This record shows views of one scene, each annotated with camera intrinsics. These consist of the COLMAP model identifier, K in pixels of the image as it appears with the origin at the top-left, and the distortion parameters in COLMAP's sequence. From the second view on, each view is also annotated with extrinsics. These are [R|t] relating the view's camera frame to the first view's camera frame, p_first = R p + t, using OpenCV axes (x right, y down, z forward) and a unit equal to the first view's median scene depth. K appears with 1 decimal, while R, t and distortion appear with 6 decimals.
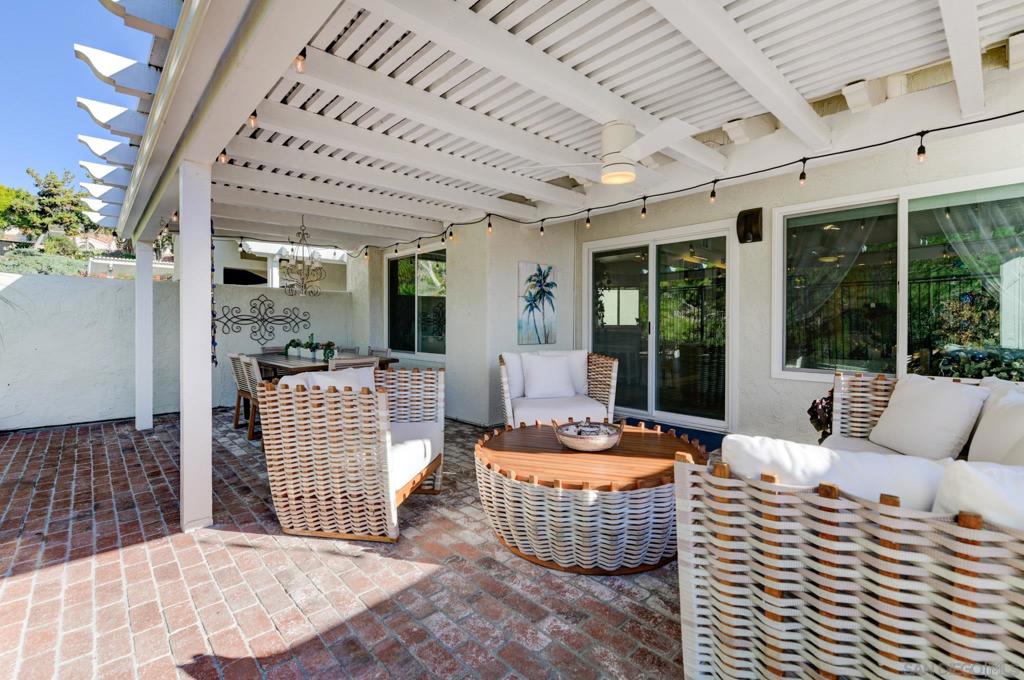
lens RADIAL K [[445.6, 0, 508.4], [0, 445.6, 328.2], [0, 0, 1]] dist [0.000587, -0.005478]
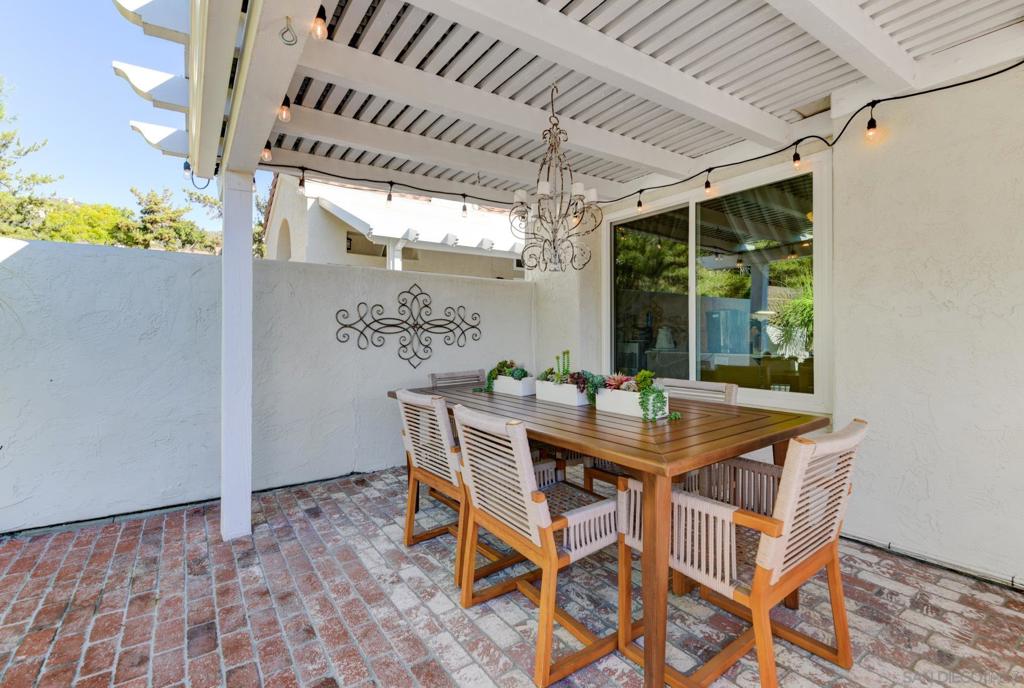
lens RADIAL K [[443.4, 0, 514.1], [0, 443.4, 336.8], [0, 0, 1]] dist [0.000070, -0.000054]
pose [[0.992053, -0.005582, -0.125695, -0.365018], [0.005020, 0.999976, -0.004782, -0.000643], [0.125718, 0.004113, 0.992057, 0.445746]]
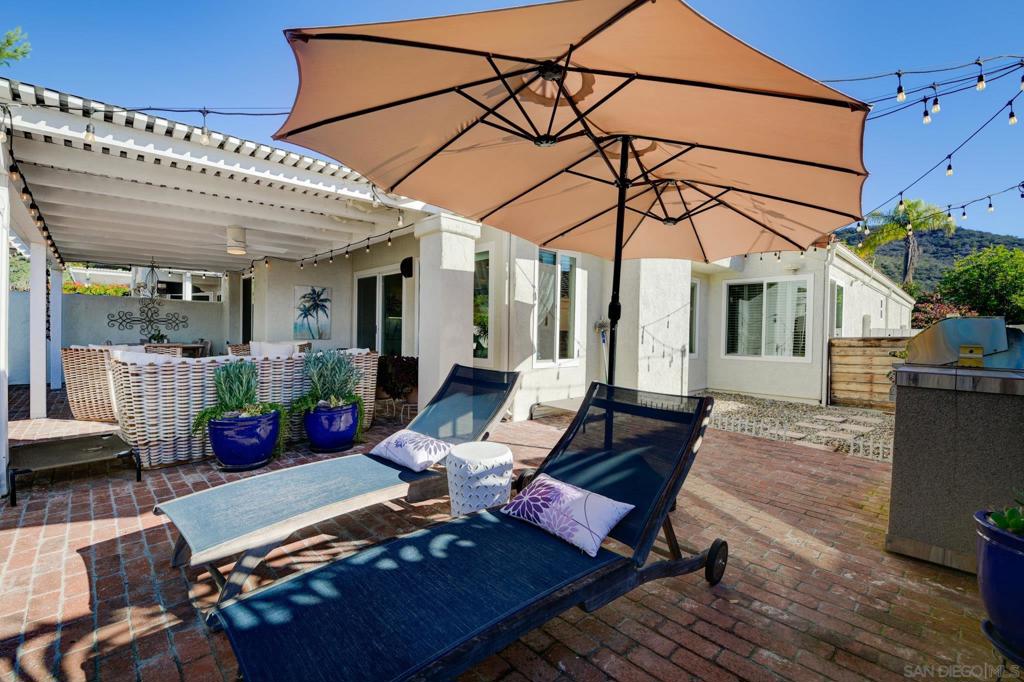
lens RADIAL K [[453.8, 0, 512.0], [0, 453.8, 341.0], [0, 0, 1]] dist [-0.015881, -0.000394]
pose [[0.999896, 0.014329, -0.001302, 0.652519], [-0.014304, 0.999753, 0.017009, 0.004383], [0.001545, -0.016988, 0.999854, -0.468667]]
